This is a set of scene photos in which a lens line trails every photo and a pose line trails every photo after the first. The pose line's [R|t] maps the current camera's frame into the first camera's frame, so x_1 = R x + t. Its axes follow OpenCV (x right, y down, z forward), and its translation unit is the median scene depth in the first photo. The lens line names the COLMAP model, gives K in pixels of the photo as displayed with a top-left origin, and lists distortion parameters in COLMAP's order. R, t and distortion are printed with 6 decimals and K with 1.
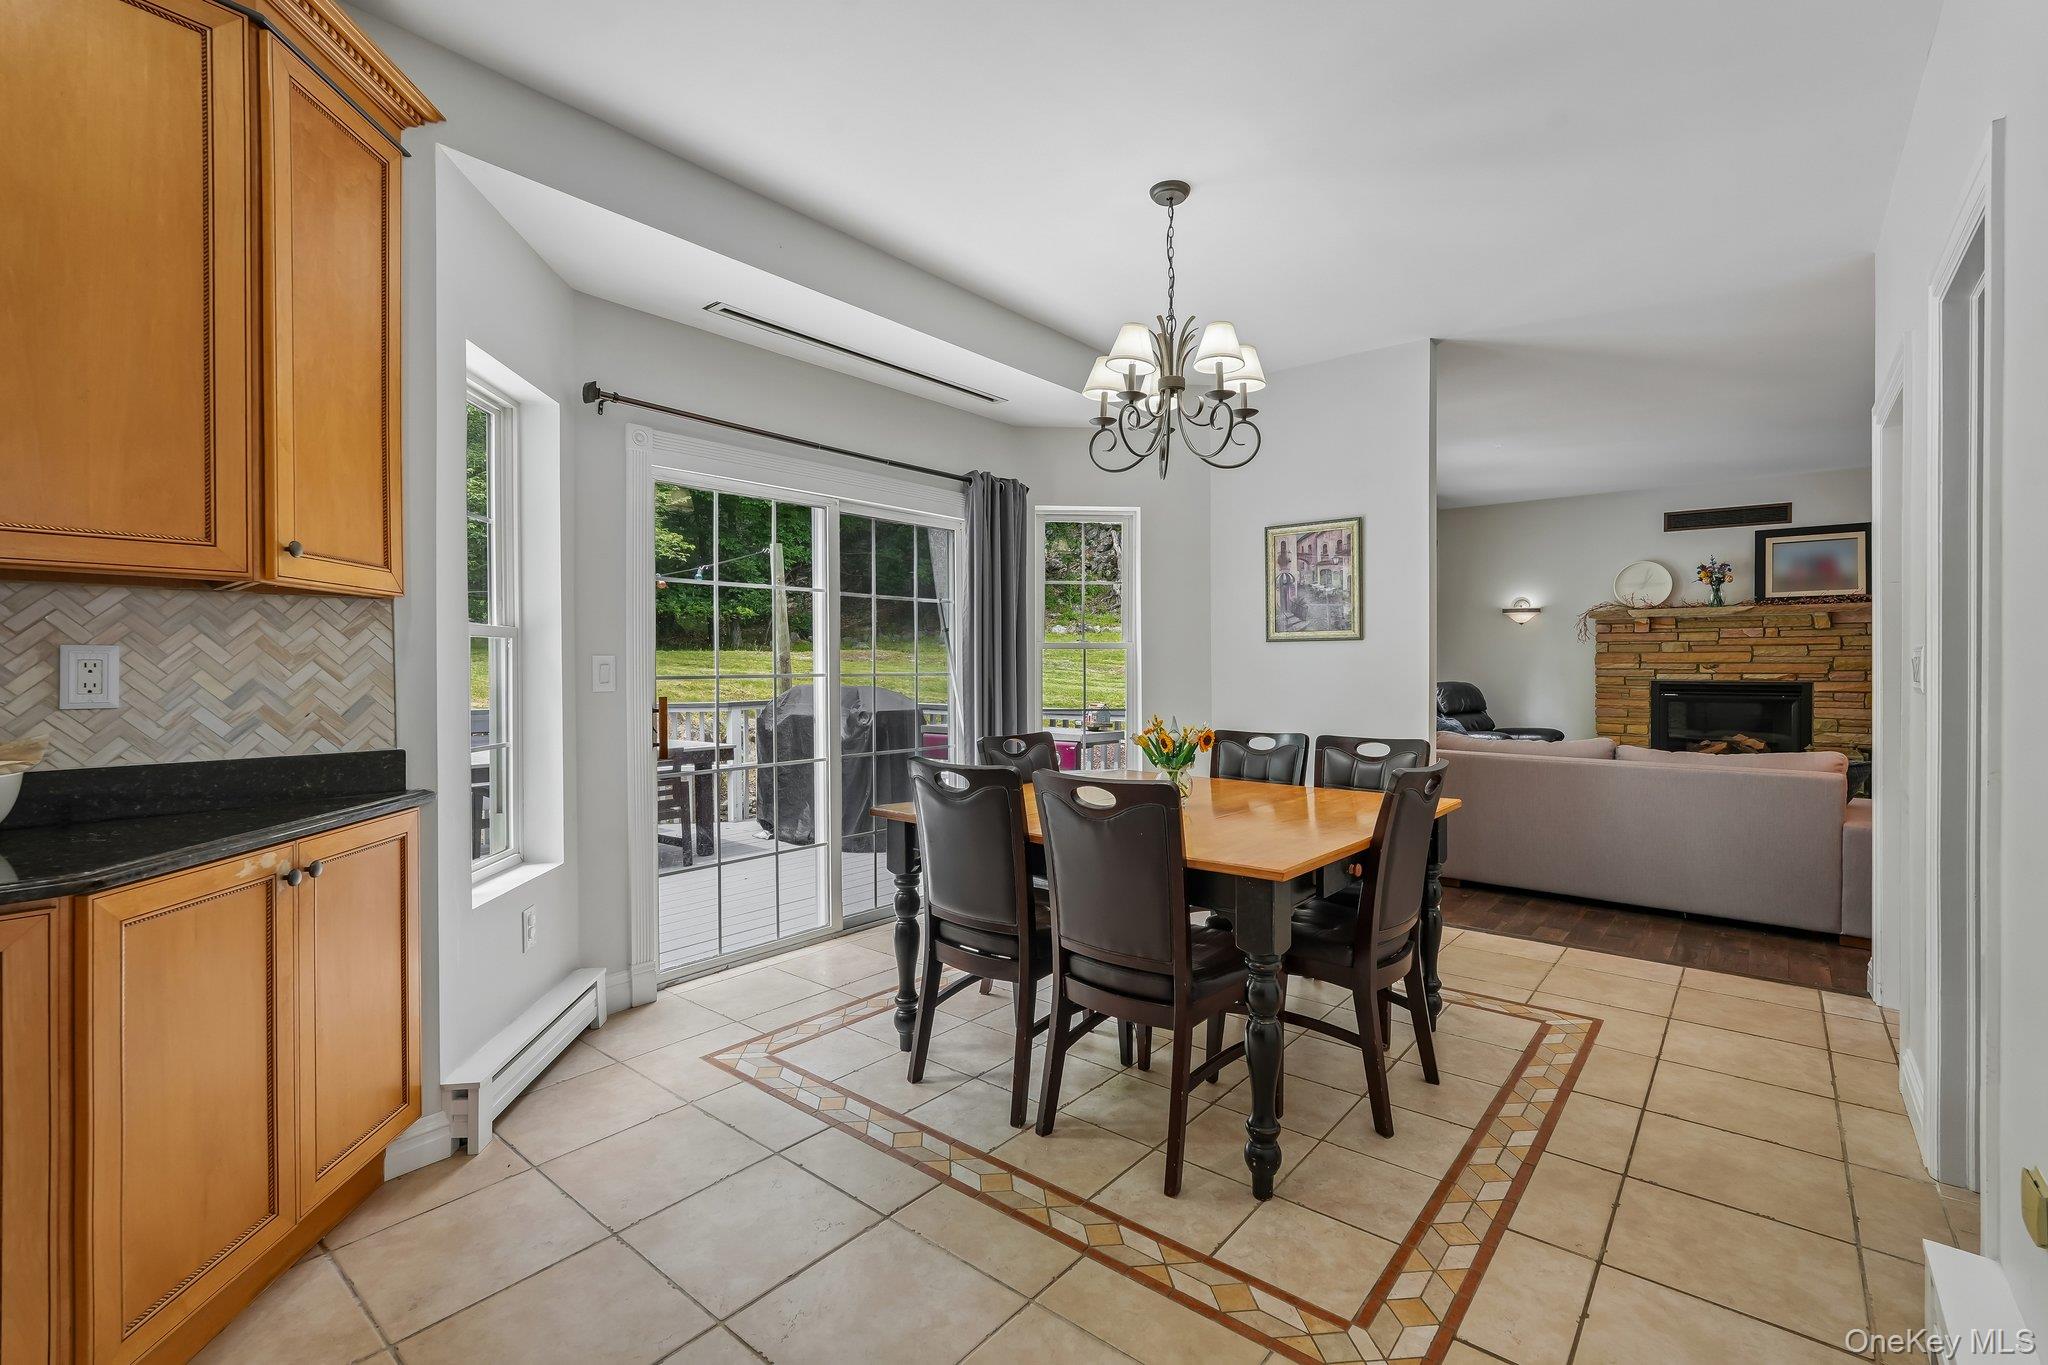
lens RADIAL K [[902.6, 0, 1018.4], [0, 902.6, 669.1], [0, 0, 1]] dist [-0.021534, 0.010480]
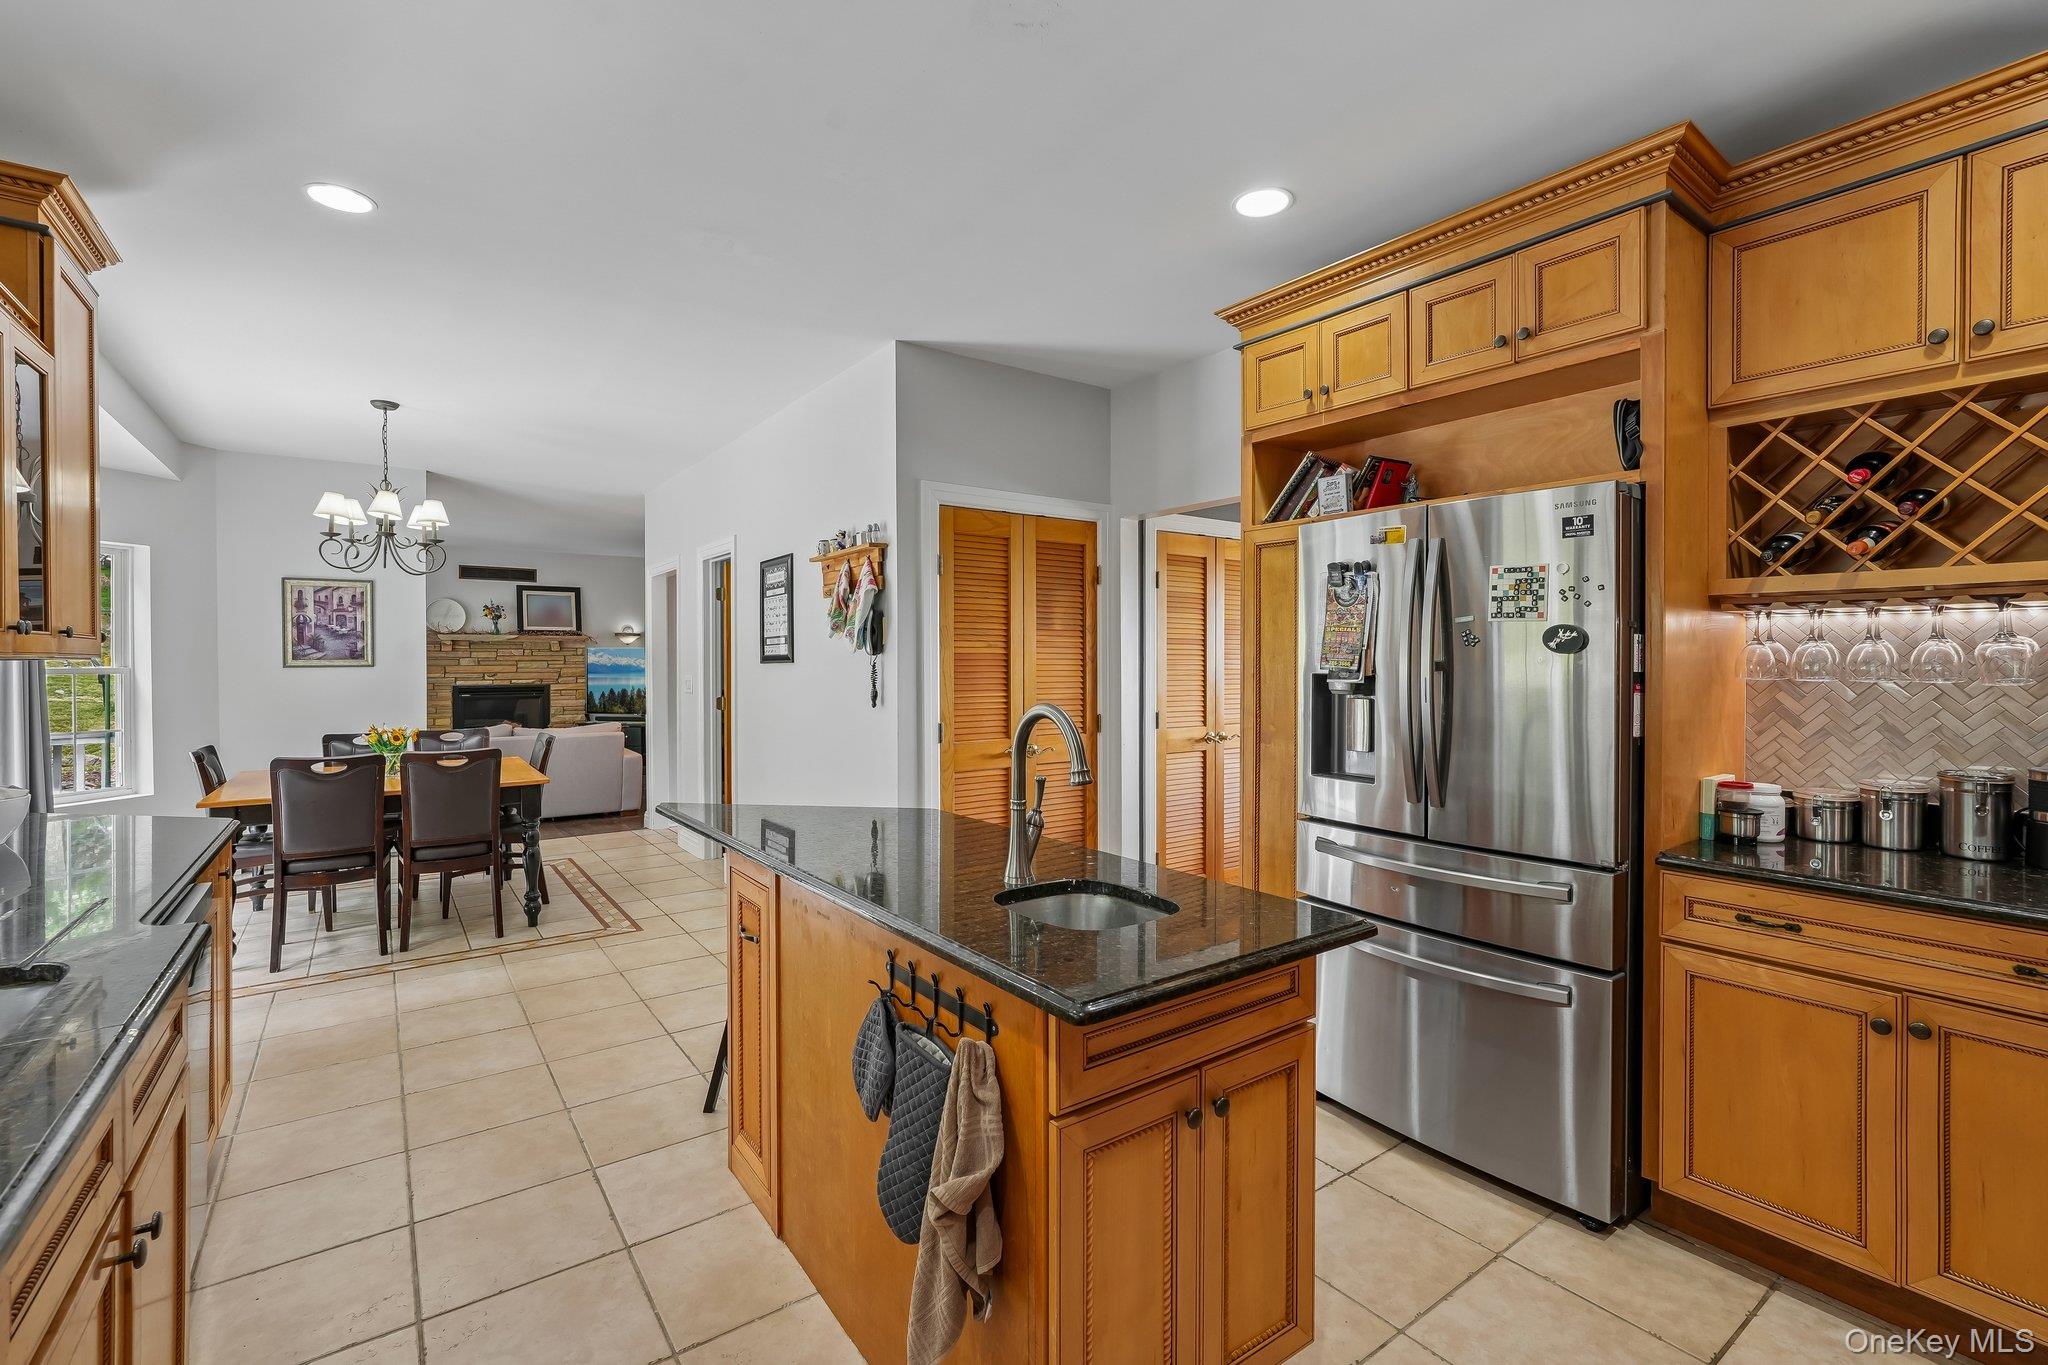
lens RADIAL K [[902.6, 0, 1018.4], [0, 902.6, 669.1], [0, 0, 1]] dist [-0.021534, 0.010480]
pose [[0.254133, -0.010111, 0.967116, -0.459591], [0.007182, 0.999938, 0.008567, -0.021011], [-0.967143, 0.004769, 0.254190, -0.220367]]
